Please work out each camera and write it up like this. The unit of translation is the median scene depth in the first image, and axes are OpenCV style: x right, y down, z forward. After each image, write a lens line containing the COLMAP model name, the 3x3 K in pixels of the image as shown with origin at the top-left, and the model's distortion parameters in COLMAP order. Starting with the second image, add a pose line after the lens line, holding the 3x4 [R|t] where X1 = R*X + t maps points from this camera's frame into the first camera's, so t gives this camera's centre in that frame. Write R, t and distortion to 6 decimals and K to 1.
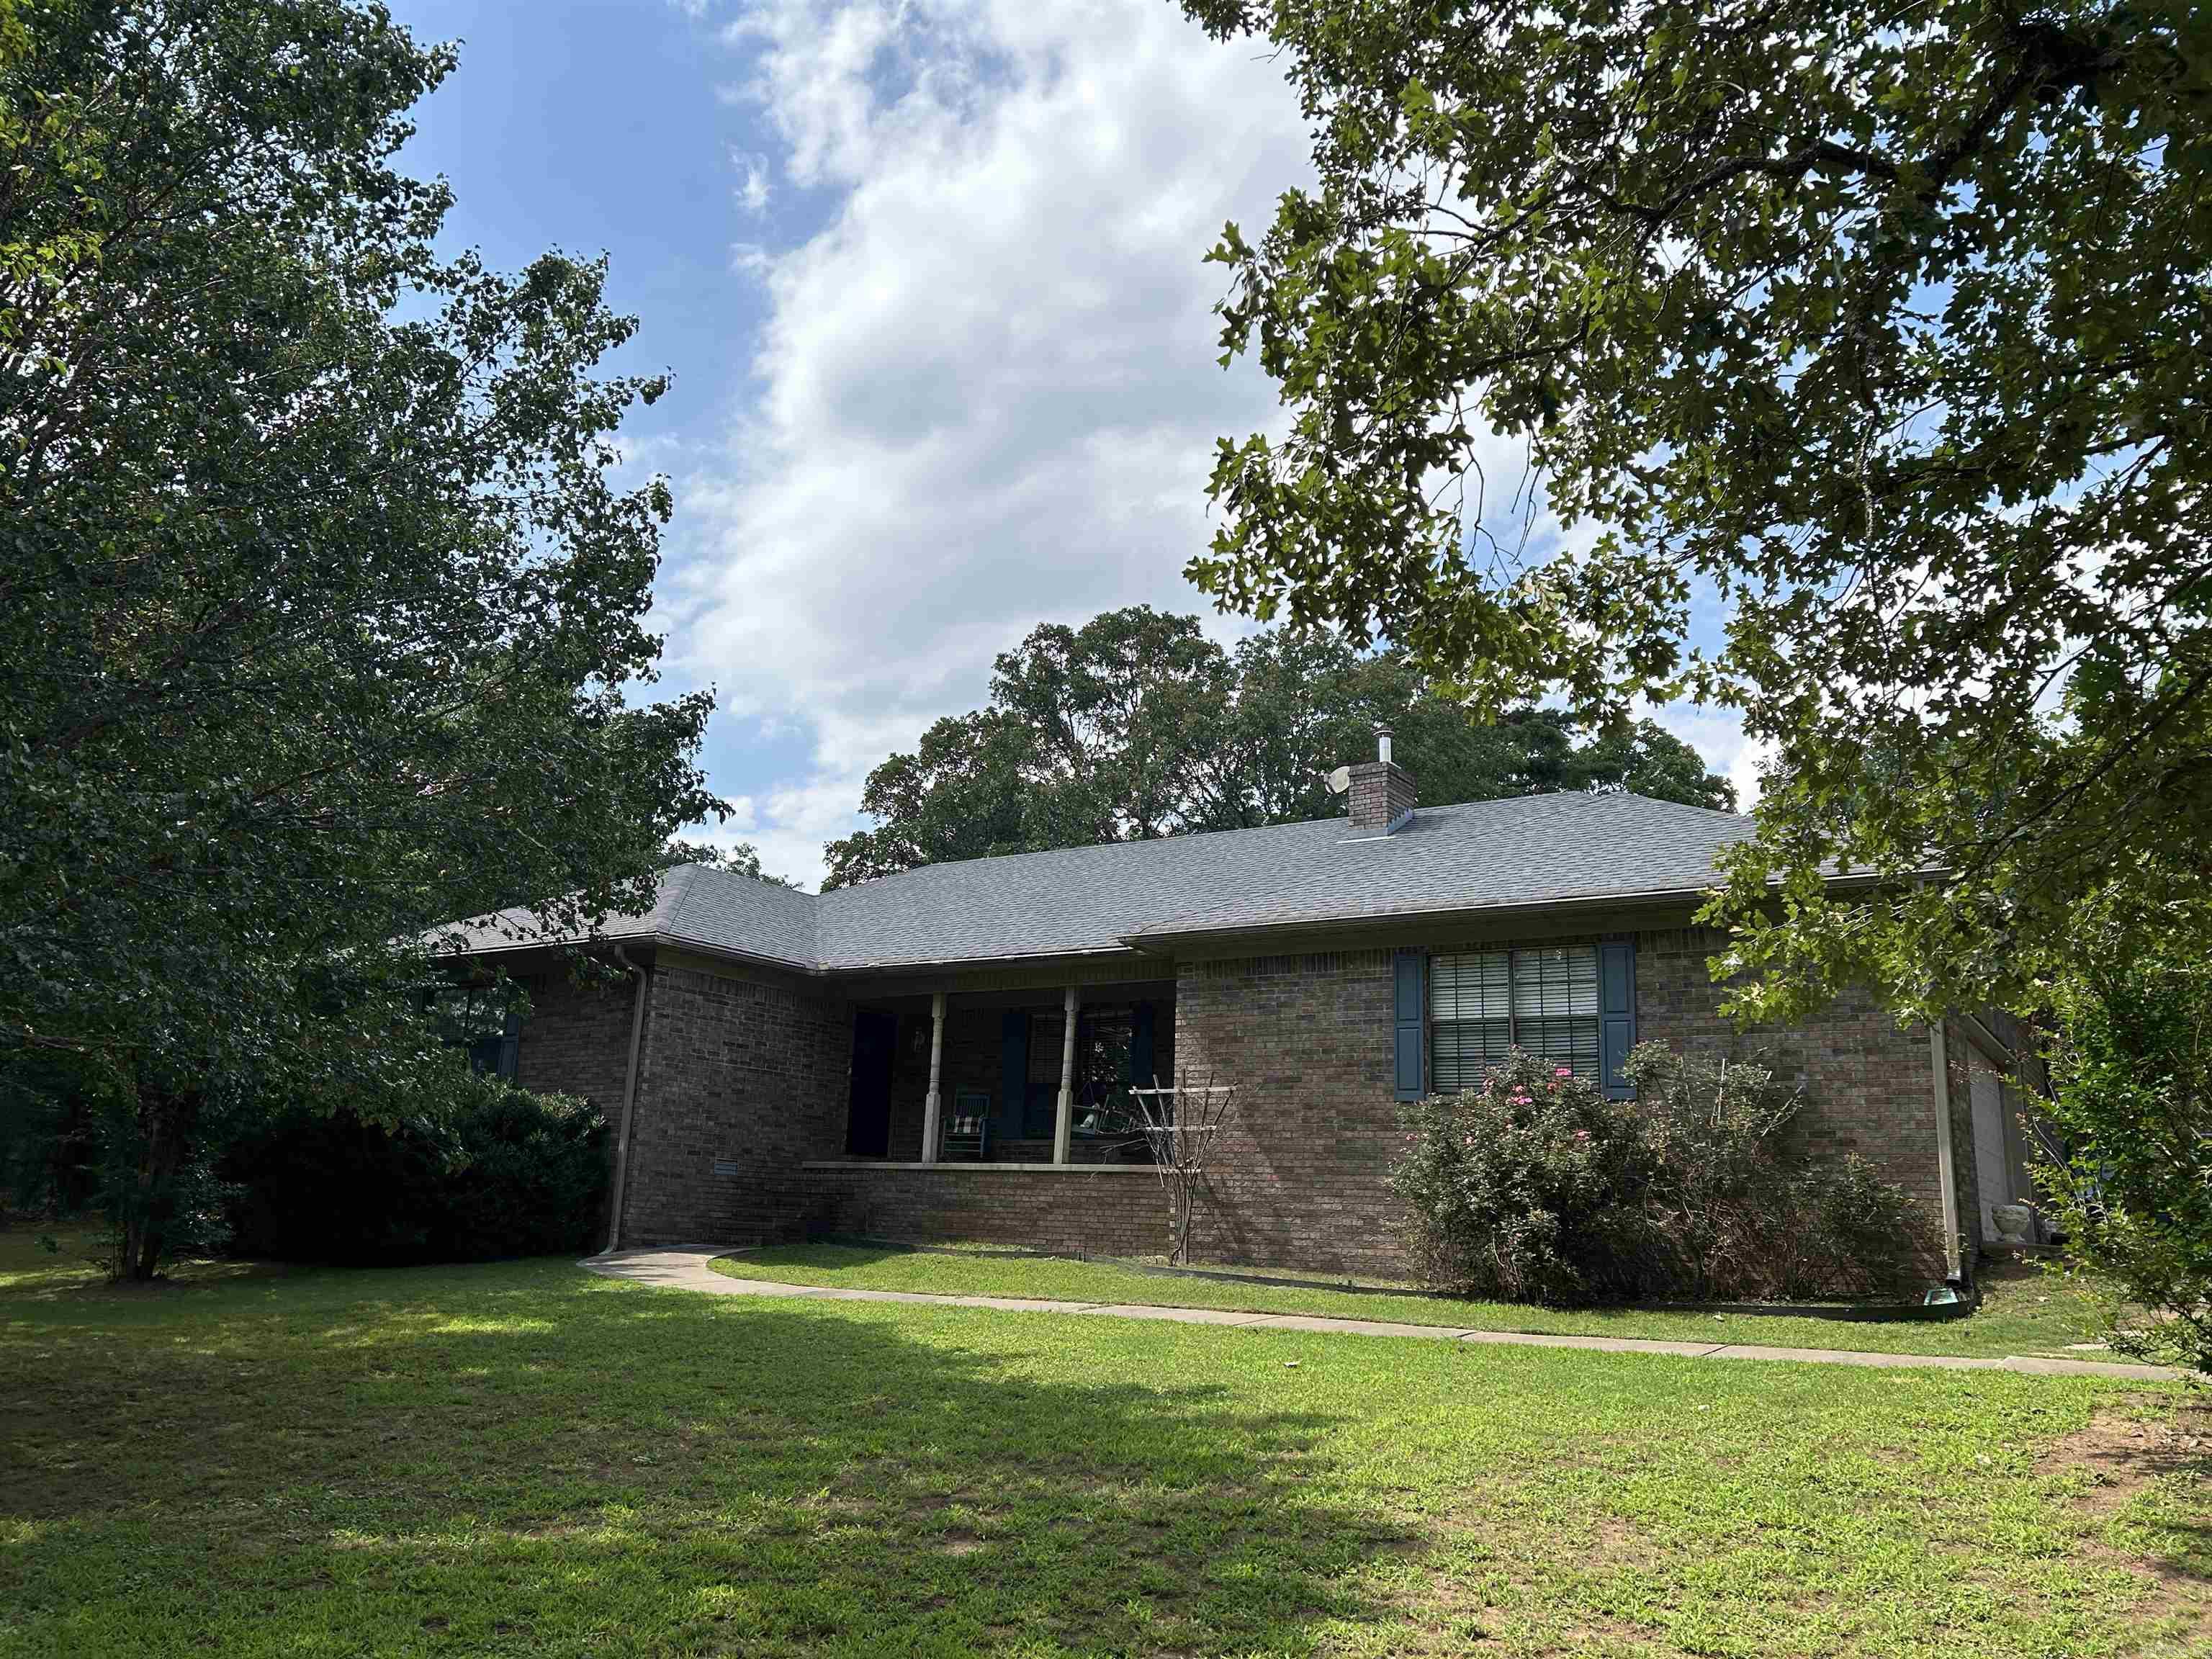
lens RADIAL K [[1650.7, 0, 1106.0], [0, 1650.7, 829.5], [0, 0, 1]] dist [0.060000, -0.001035]
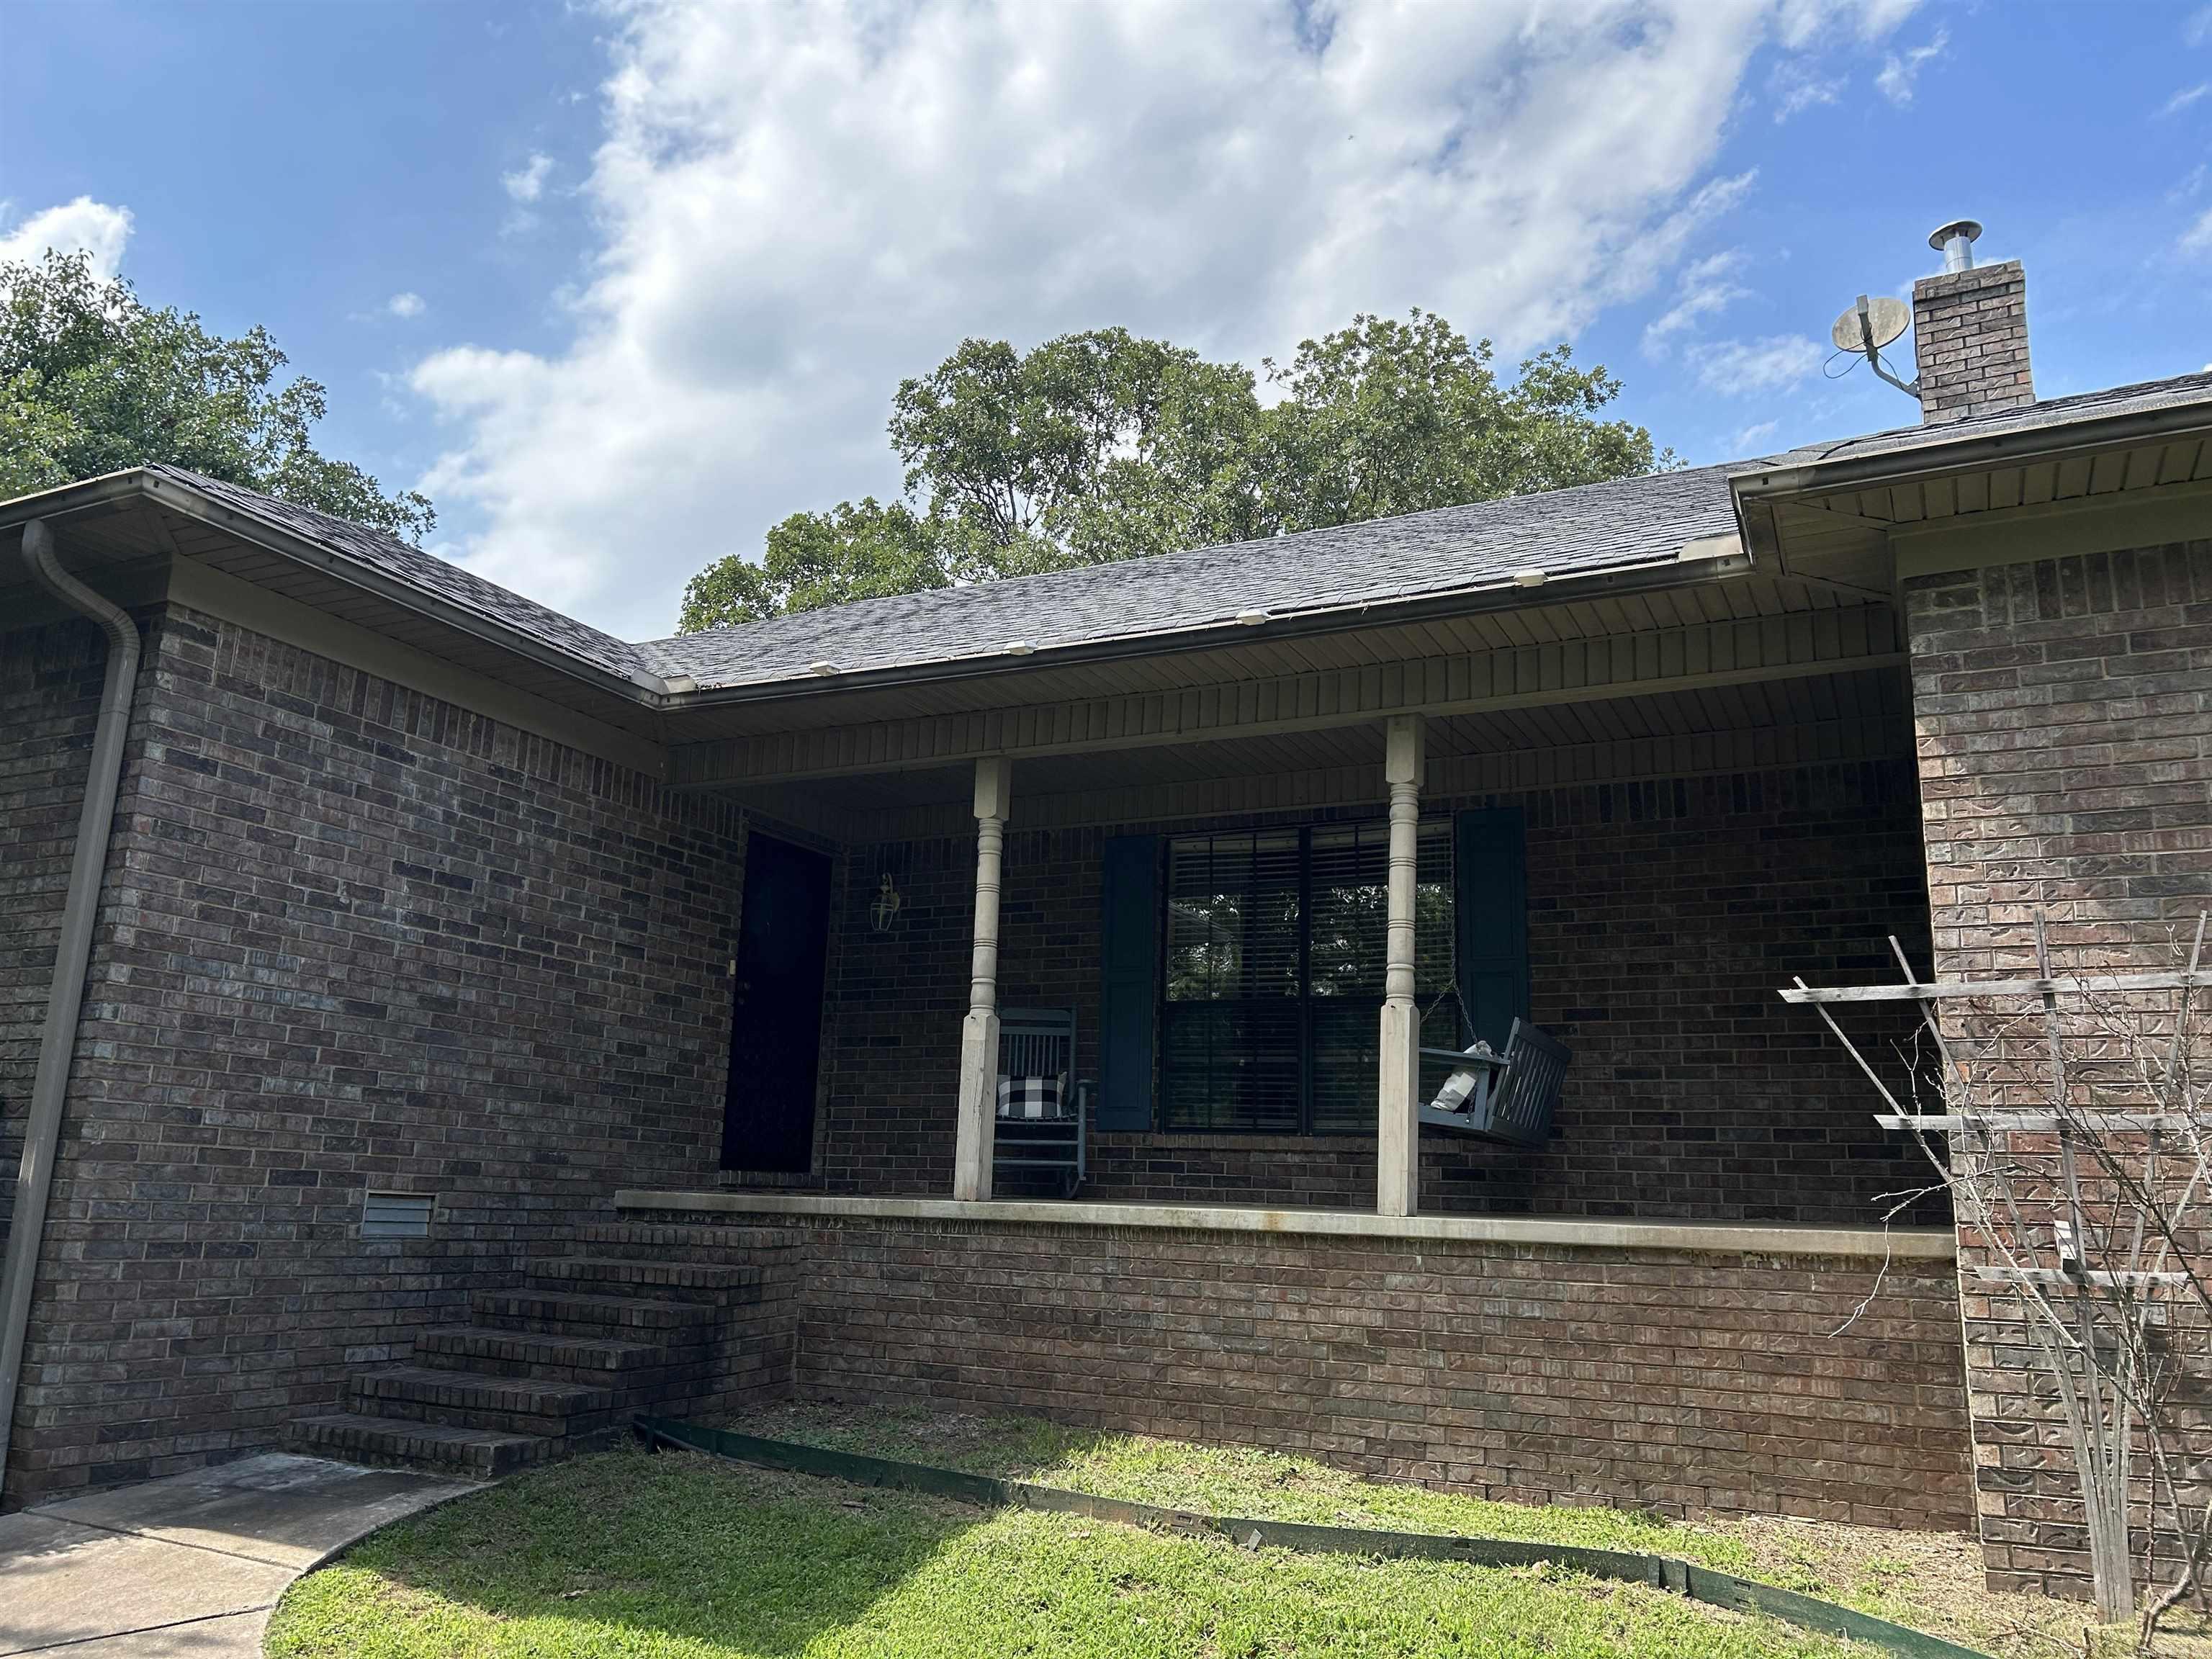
lens RADIAL K [[1663.4, 0, 1106.0], [0, 1663.4, 829.5], [0, 0, 1]] dist [0.009178, -0.006499]
pose [[0.991629, 0.022848, 0.127083, -0.124979], [-0.025558, 0.999479, 0.019735, 0.109466], [-0.126566, -0.022818, 0.991696, 0.624209]]
